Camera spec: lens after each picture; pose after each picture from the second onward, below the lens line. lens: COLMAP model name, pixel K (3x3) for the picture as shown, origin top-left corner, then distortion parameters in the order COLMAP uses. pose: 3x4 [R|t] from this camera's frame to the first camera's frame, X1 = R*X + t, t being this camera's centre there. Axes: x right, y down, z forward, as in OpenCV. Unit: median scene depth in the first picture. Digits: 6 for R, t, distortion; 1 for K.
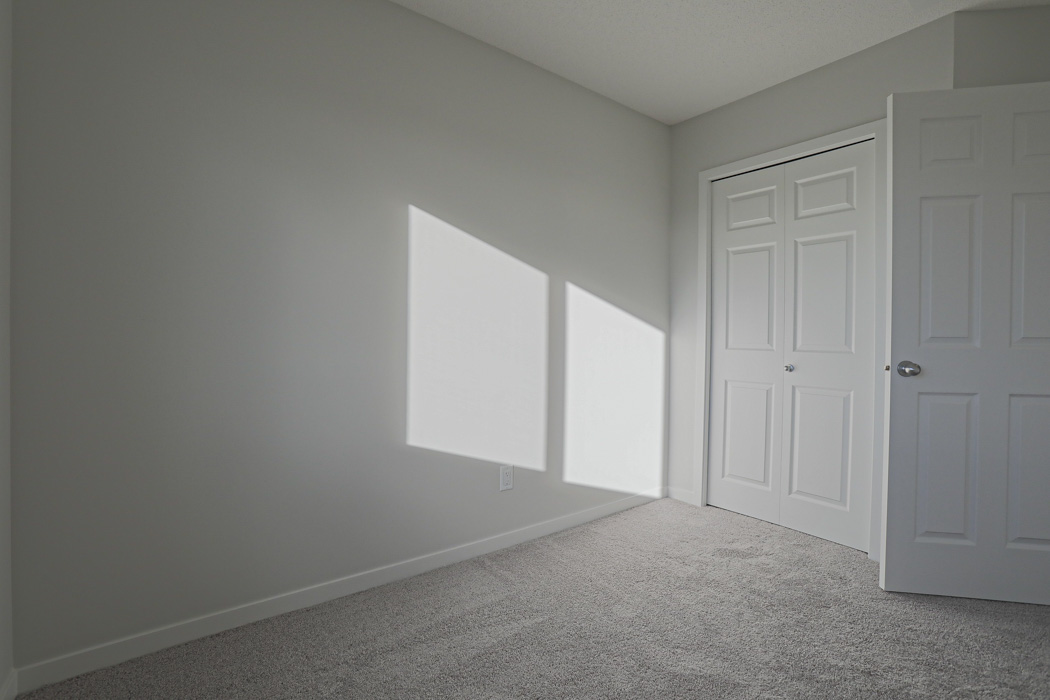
lens RADIAL K [[477.5, 0, 526.0], [0, 477.5, 350.6], [0, 0, 1]] dist [-0.065342, 0.020121]
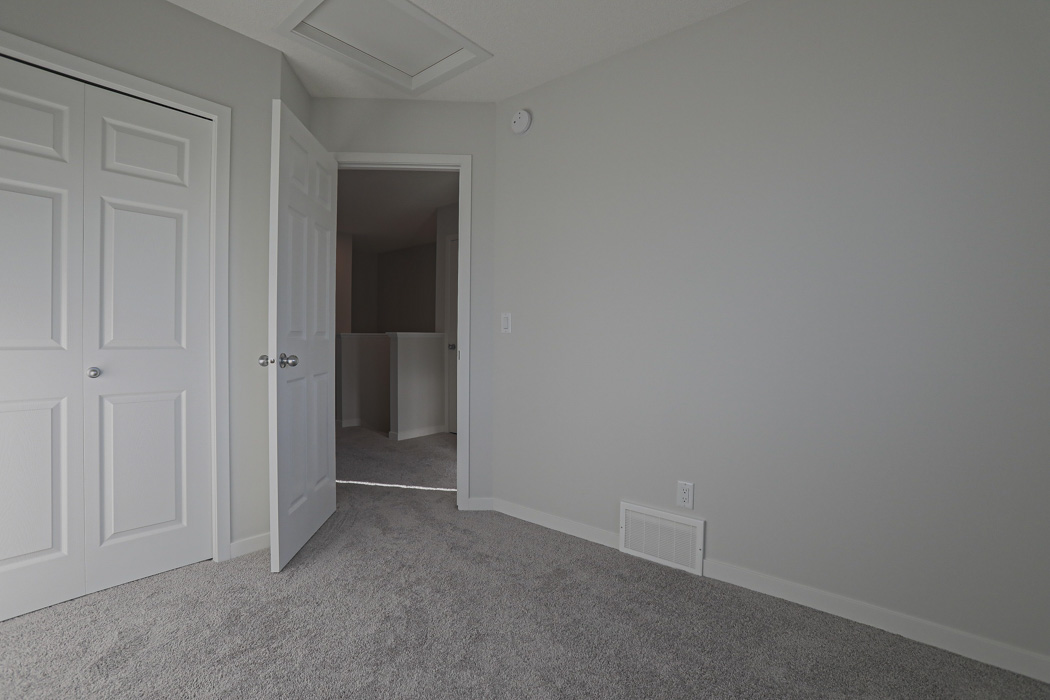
lens RADIAL K [[477.5, 0, 513.5], [0, 477.5, 345.1], [0, 0, 1]] dist [-0.065342, 0.020121]
pose [[-0.229125, -0.027808, 0.973000, -0.300235], [0.013142, 0.999412, 0.031658, -0.019955], [-0.973308, 0.020041, -0.228625, 0.583956]]
